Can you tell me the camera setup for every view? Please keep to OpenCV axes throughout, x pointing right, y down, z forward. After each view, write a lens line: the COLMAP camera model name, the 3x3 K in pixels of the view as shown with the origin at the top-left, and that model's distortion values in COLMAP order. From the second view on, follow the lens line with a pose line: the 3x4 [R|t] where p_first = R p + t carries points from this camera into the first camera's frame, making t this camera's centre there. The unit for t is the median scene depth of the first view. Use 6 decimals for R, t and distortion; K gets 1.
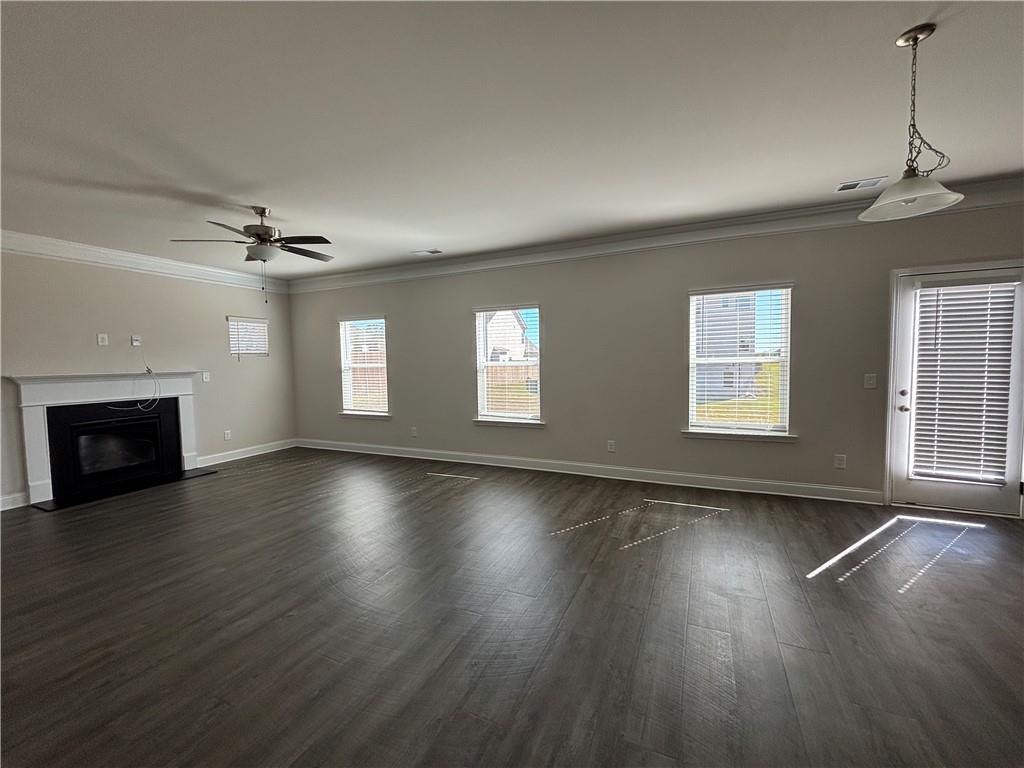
lens RADIAL K [[410.9, 0, 512.0], [0, 410.9, 384.0], [0, 0, 1]] dist [-0.000294, 0.000035]
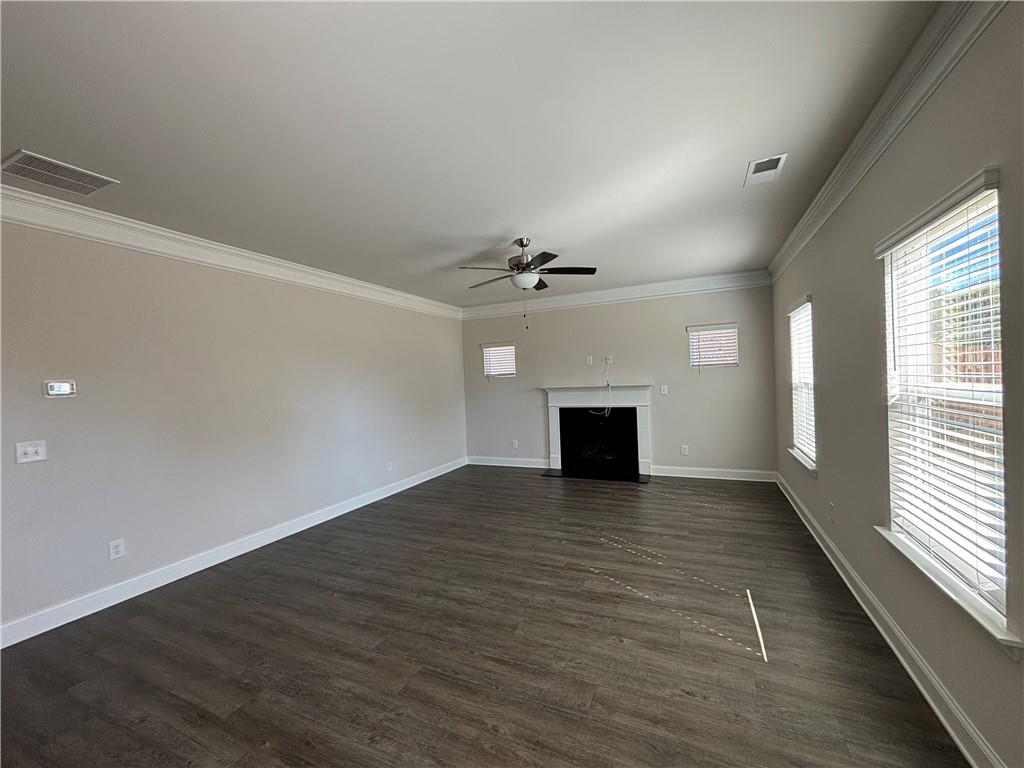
lens RADIAL K [[410.9, 0, 512.0], [0, 410.9, 384.0], [0, 0, 1]] dist [-0.000294, 0.000035]
pose [[0.011277, 0.031216, -0.999449, 0.369520], [-0.021162, 0.999296, 0.030972, -0.072128], [0.999712, 0.020801, 0.011930, 0.788375]]
